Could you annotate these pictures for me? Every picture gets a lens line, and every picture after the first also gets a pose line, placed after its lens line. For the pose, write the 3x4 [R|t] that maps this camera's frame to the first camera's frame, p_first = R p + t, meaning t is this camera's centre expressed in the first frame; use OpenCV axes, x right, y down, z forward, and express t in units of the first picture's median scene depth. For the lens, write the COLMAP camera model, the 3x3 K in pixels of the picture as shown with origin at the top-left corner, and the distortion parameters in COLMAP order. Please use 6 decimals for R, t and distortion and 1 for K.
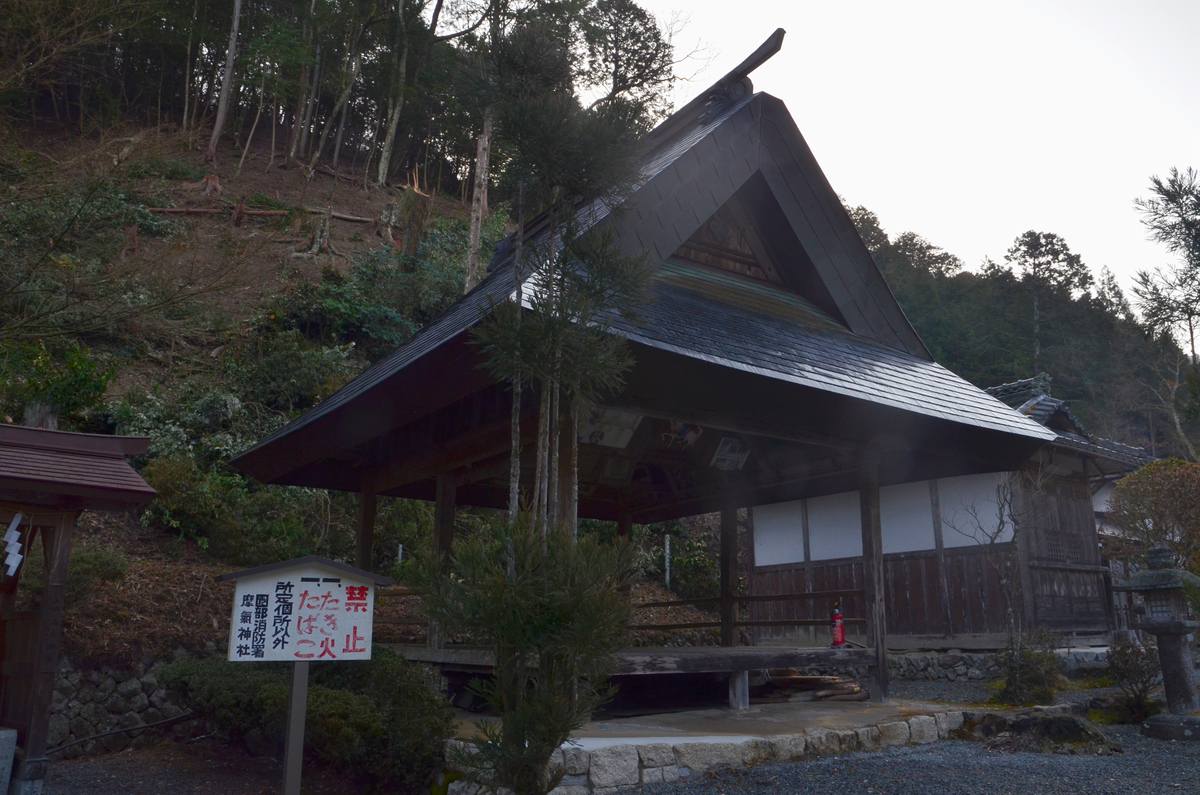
lens RADIAL K [[901.7, 0, 611.7], [0, 901.7, 399.9], [0, 0, 1]] dist [-0.046689, 0.004436]
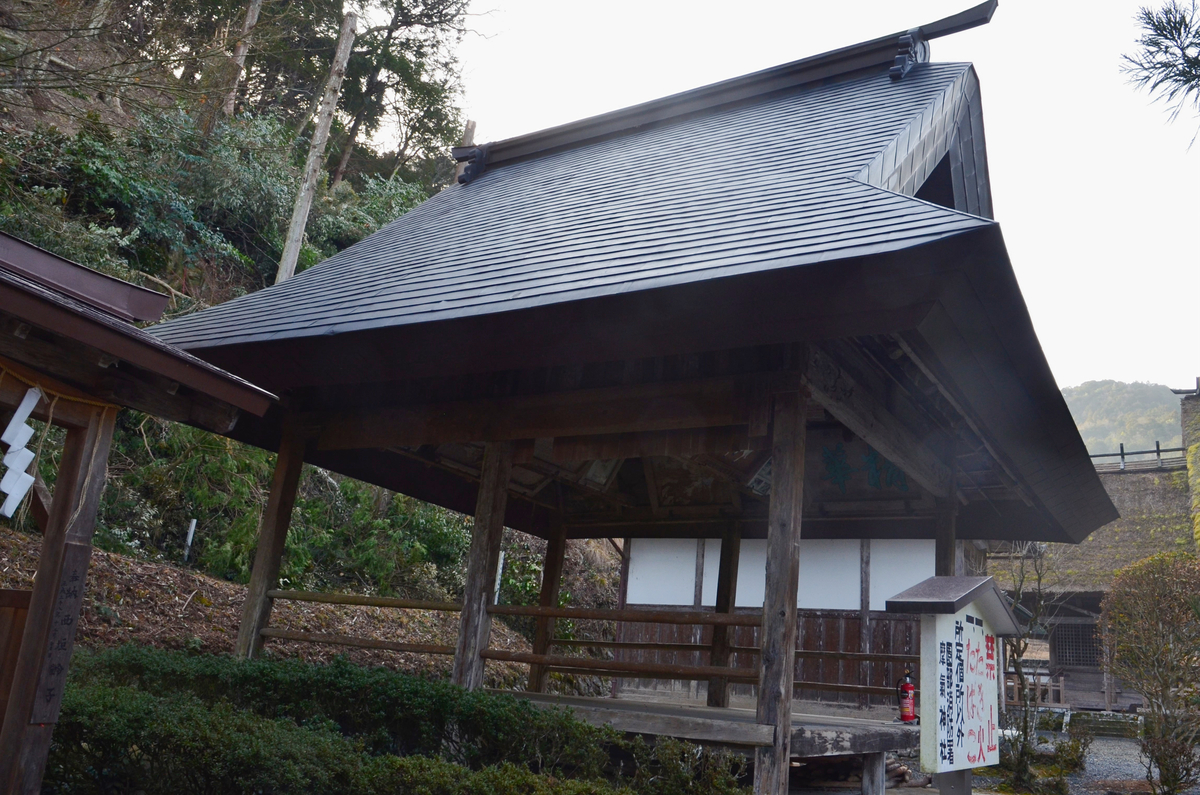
lens RADIAL K [[961.9, 0, 605.2], [0, 961.9, 398.9], [0, 0, 1]] dist [-0.036796, 0.010046]
pose [[0.900664, 0.190313, 0.390622, -0.289018], [-0.185609, 0.981343, -0.050153, 0.049845], [-0.392879, -0.027332, 0.919184, 0.197294]]
